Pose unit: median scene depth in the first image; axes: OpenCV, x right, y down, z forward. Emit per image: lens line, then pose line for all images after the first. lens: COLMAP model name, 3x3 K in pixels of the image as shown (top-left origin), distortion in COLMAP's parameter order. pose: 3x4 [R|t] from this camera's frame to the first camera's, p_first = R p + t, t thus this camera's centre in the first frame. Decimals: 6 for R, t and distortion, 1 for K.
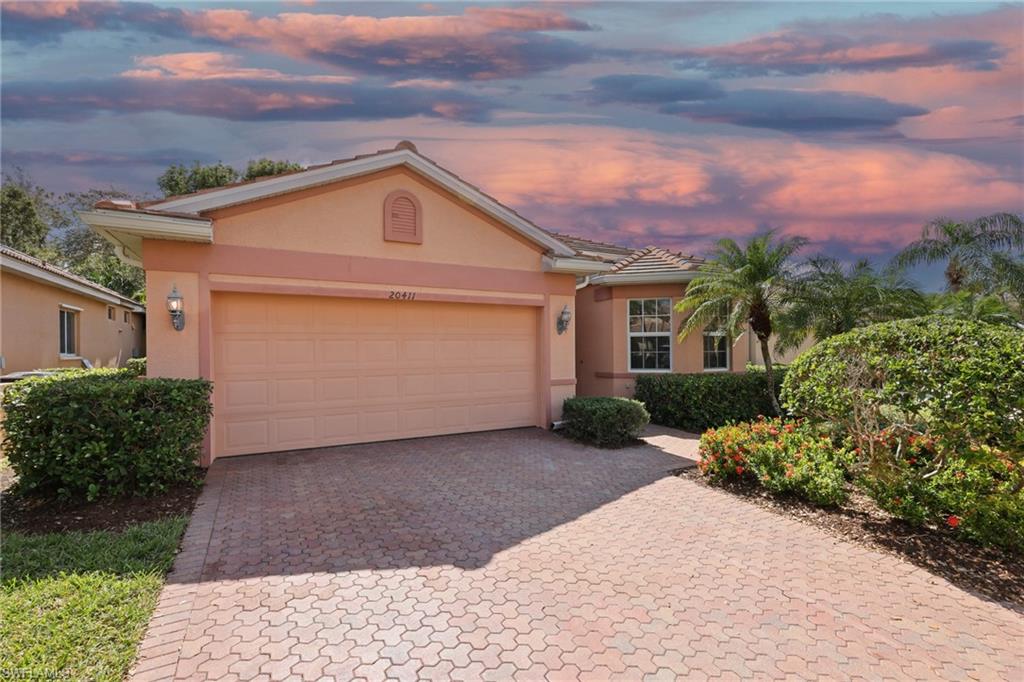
lens RADIAL K [[410.4, 0, 512.0], [0, 410.4, 341.0], [0, 0, 1]] dist [-0.000501, 0.000025]
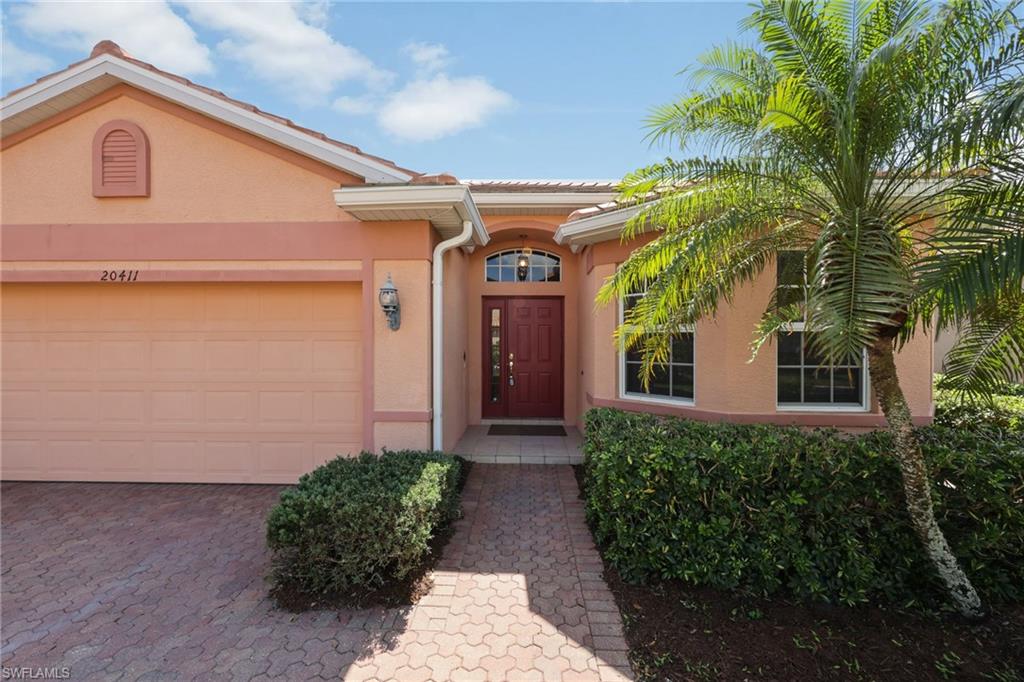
lens RADIAL K [[410.4, 0, 512.0], [0, 410.4, 341.0], [0, 0, 1]] dist [-0.000501, 0.000025]
pose [[0.889515, 0.001005, -0.456905, 0.598922], [0.002395, 0.999974, 0.006862, -0.006598], [0.456900, -0.007198, 0.889489, 0.675773]]
